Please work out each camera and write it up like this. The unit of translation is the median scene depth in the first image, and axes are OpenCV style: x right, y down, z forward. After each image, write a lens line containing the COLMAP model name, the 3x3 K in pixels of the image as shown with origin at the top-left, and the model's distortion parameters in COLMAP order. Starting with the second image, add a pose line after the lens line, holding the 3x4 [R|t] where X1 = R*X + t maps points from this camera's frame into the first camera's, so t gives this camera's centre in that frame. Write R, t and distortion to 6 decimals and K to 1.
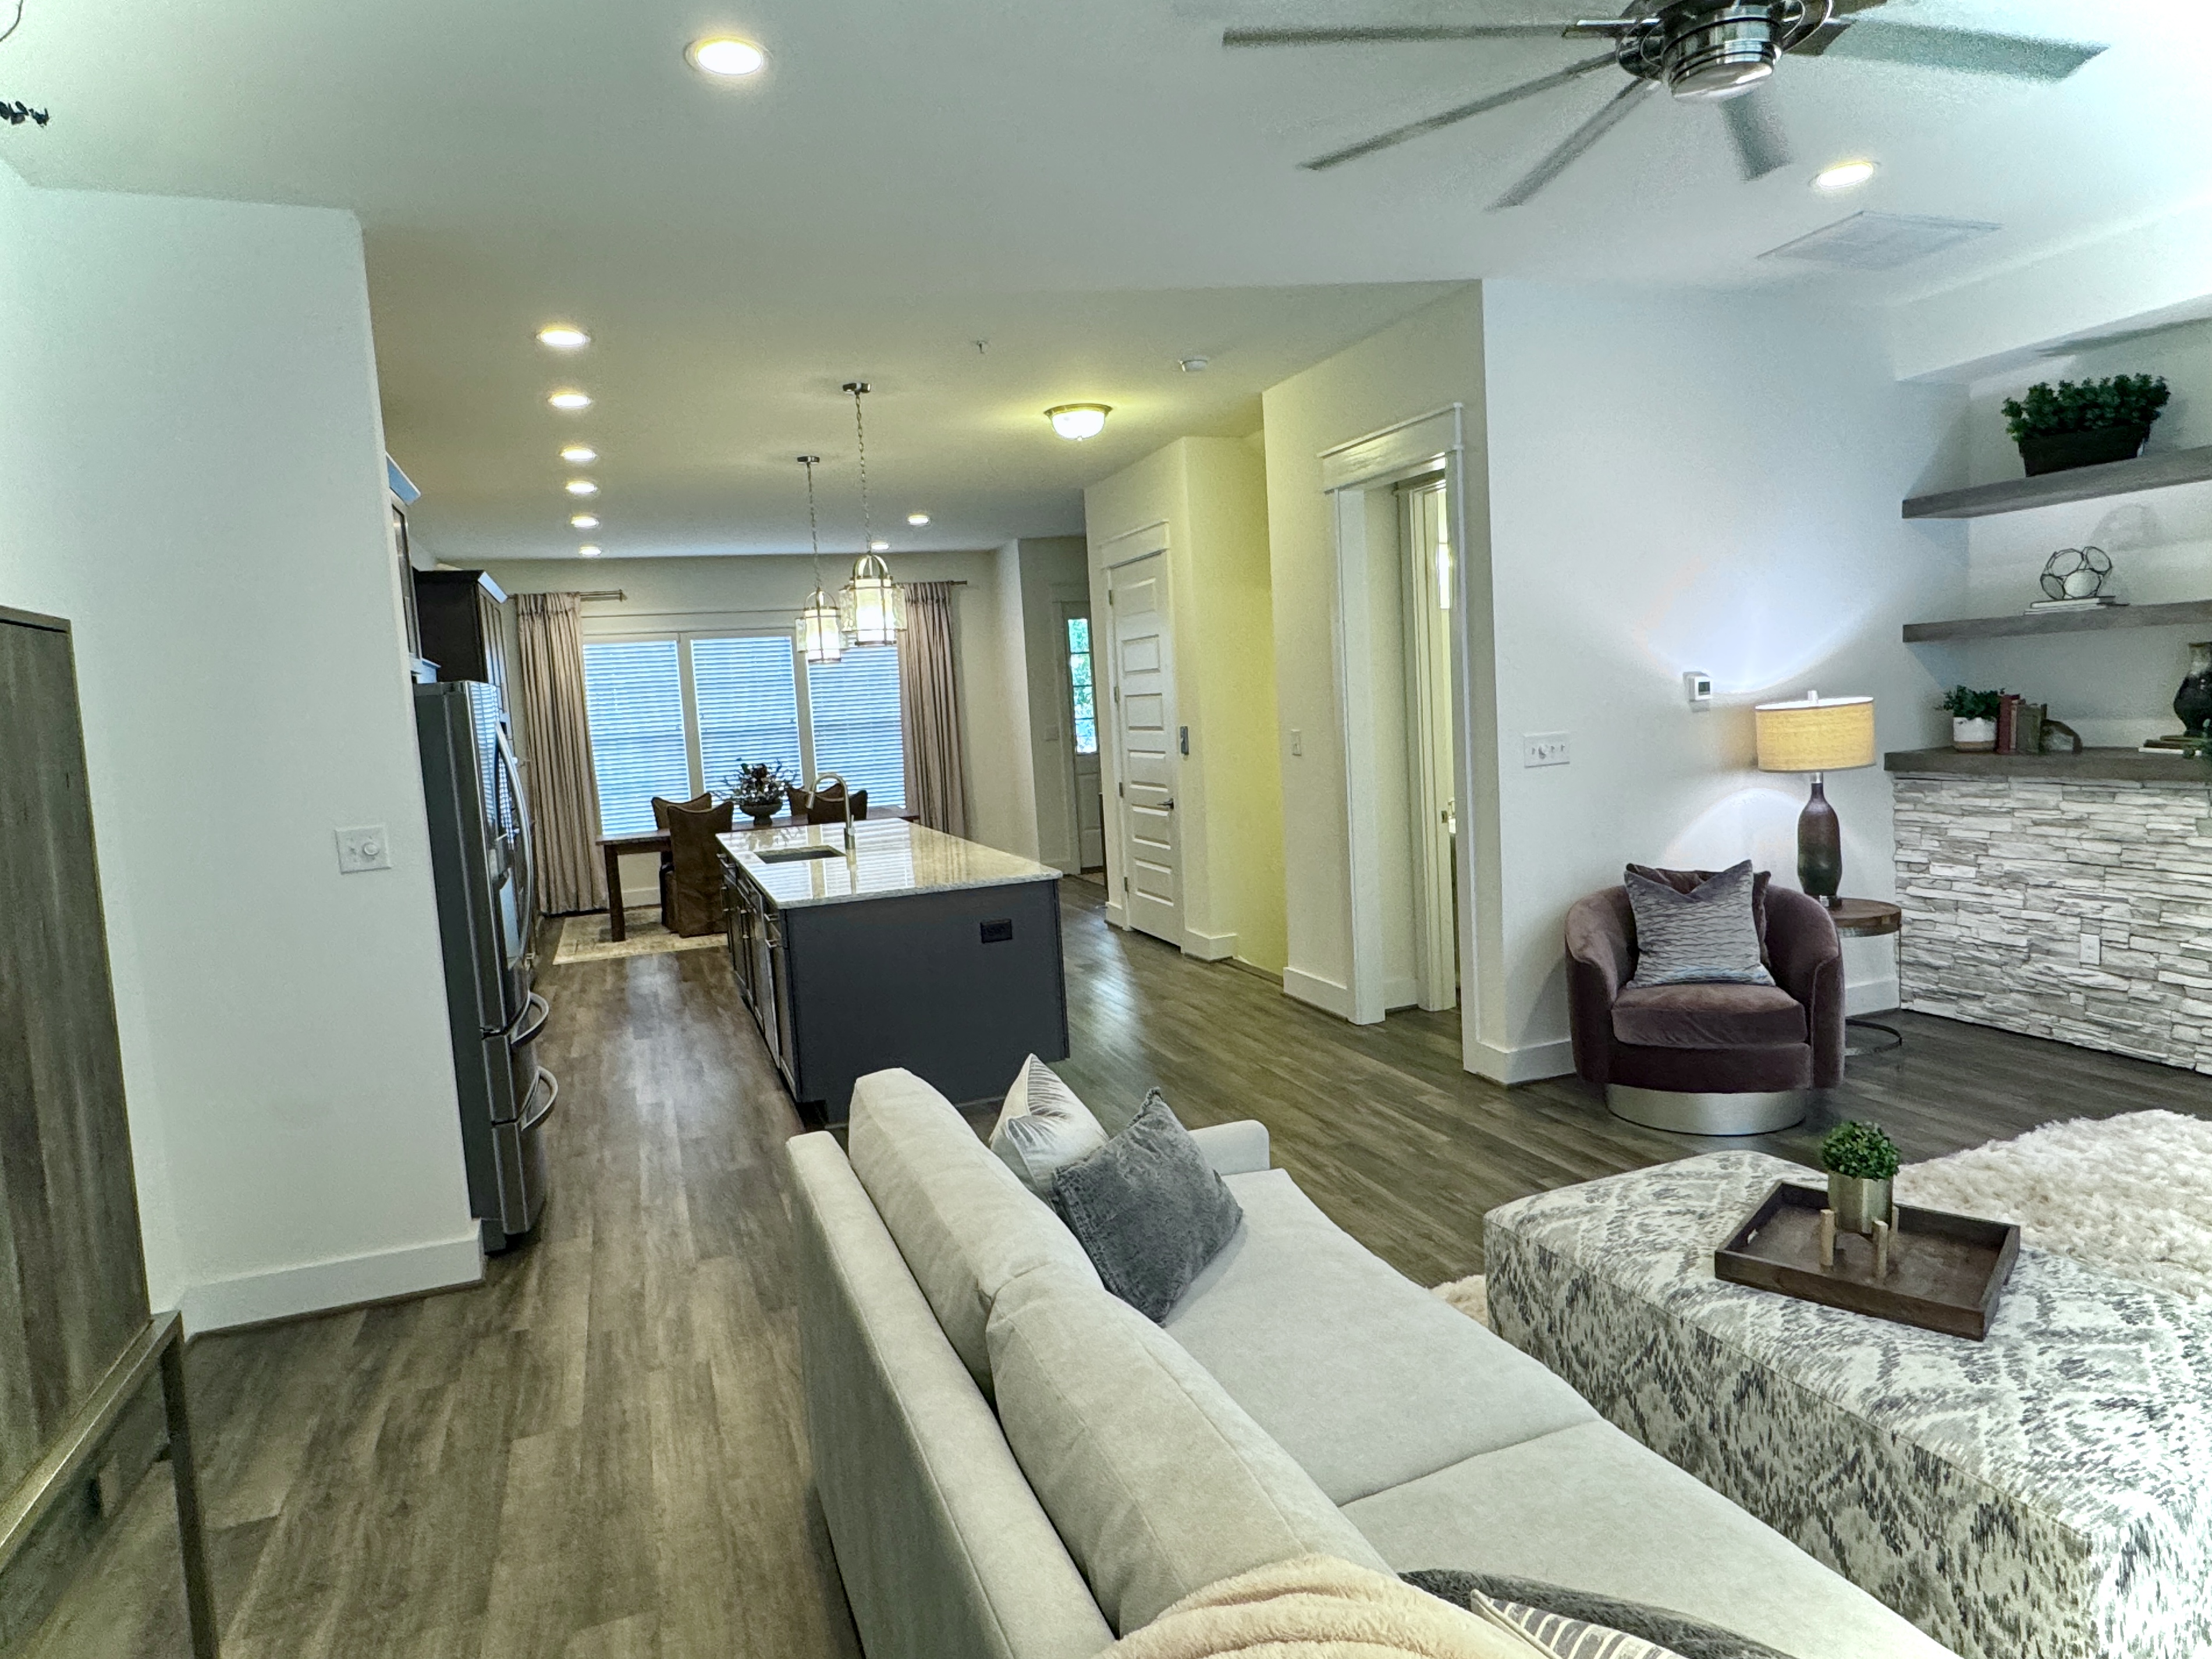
lens RADIAL K [[1310.7, 0, 1108.8], [0, 1310.7, 823.1], [0, 0, 1]] dist [-0.000574, 0.001281]
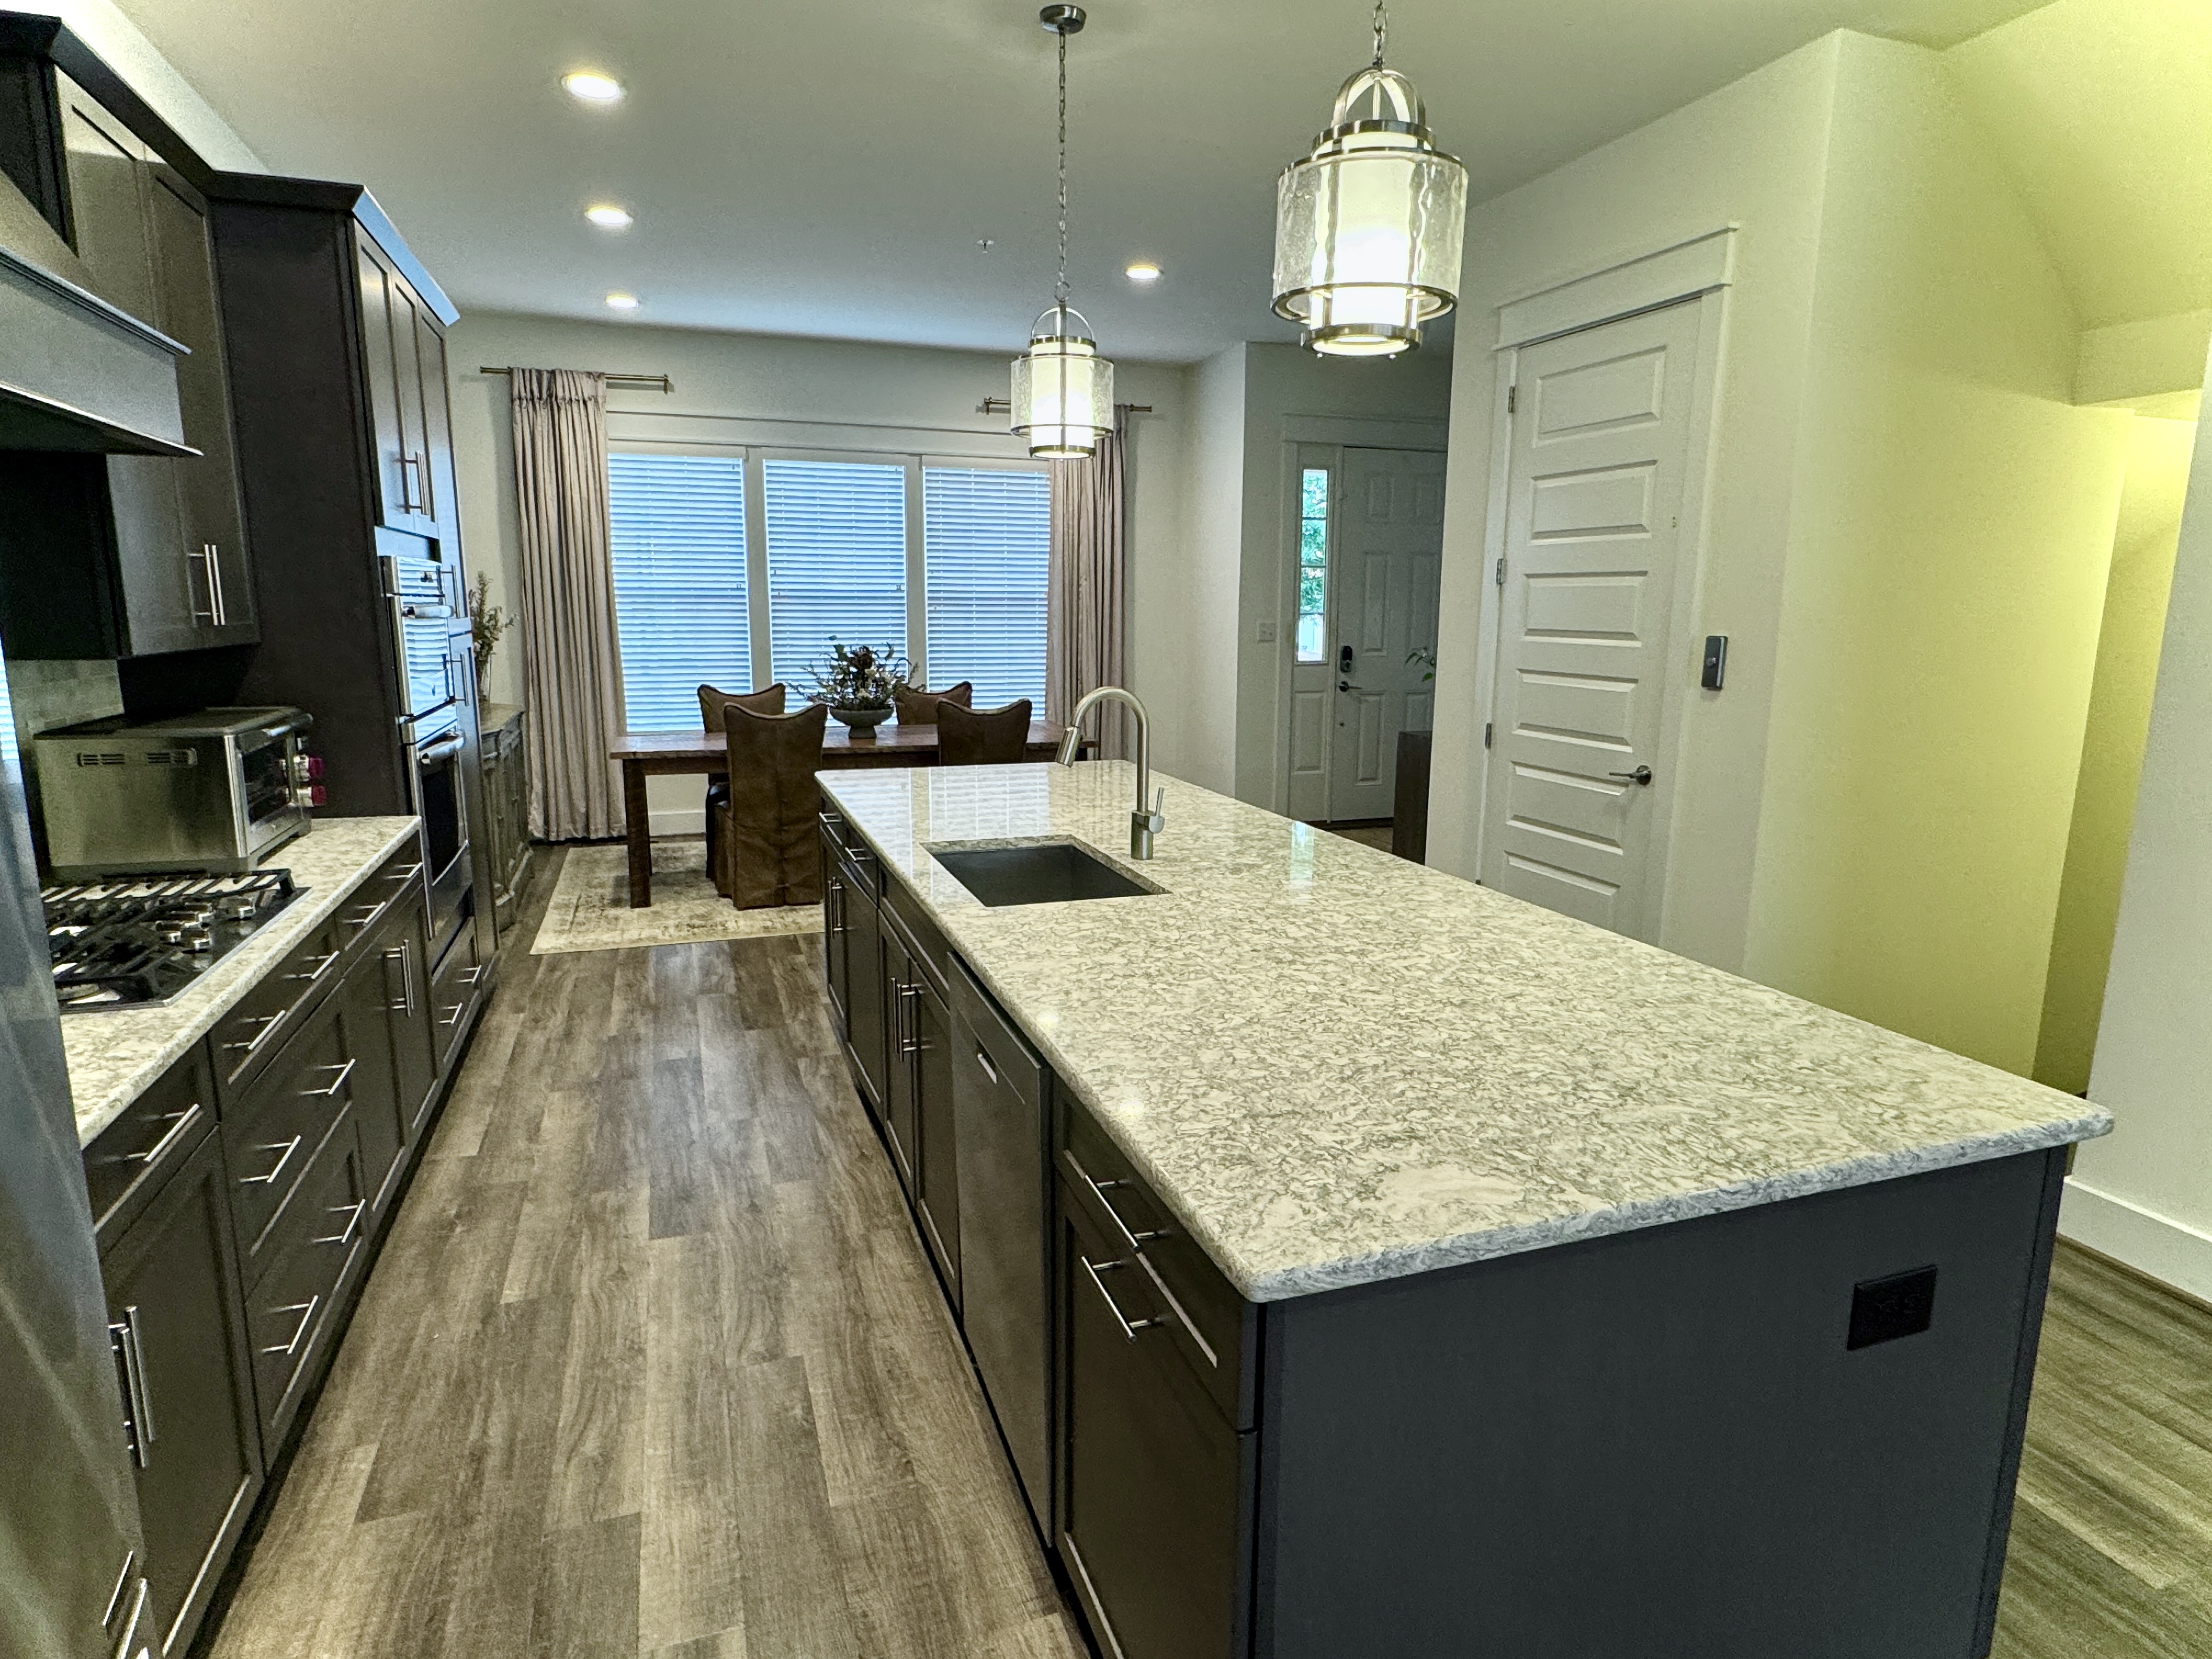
lens RADIAL K [[1234.6, 0, 1102.7], [0, 1234.6, 828.1], [0, 0, 1]] dist [-0.000567, 0.001383]
pose [[0.997435, 0.071086, -0.008408, -0.247389], [-0.070085, 0.993713, 0.087302, -0.031678], [0.014561, -0.086489, 0.996146, 0.686894]]
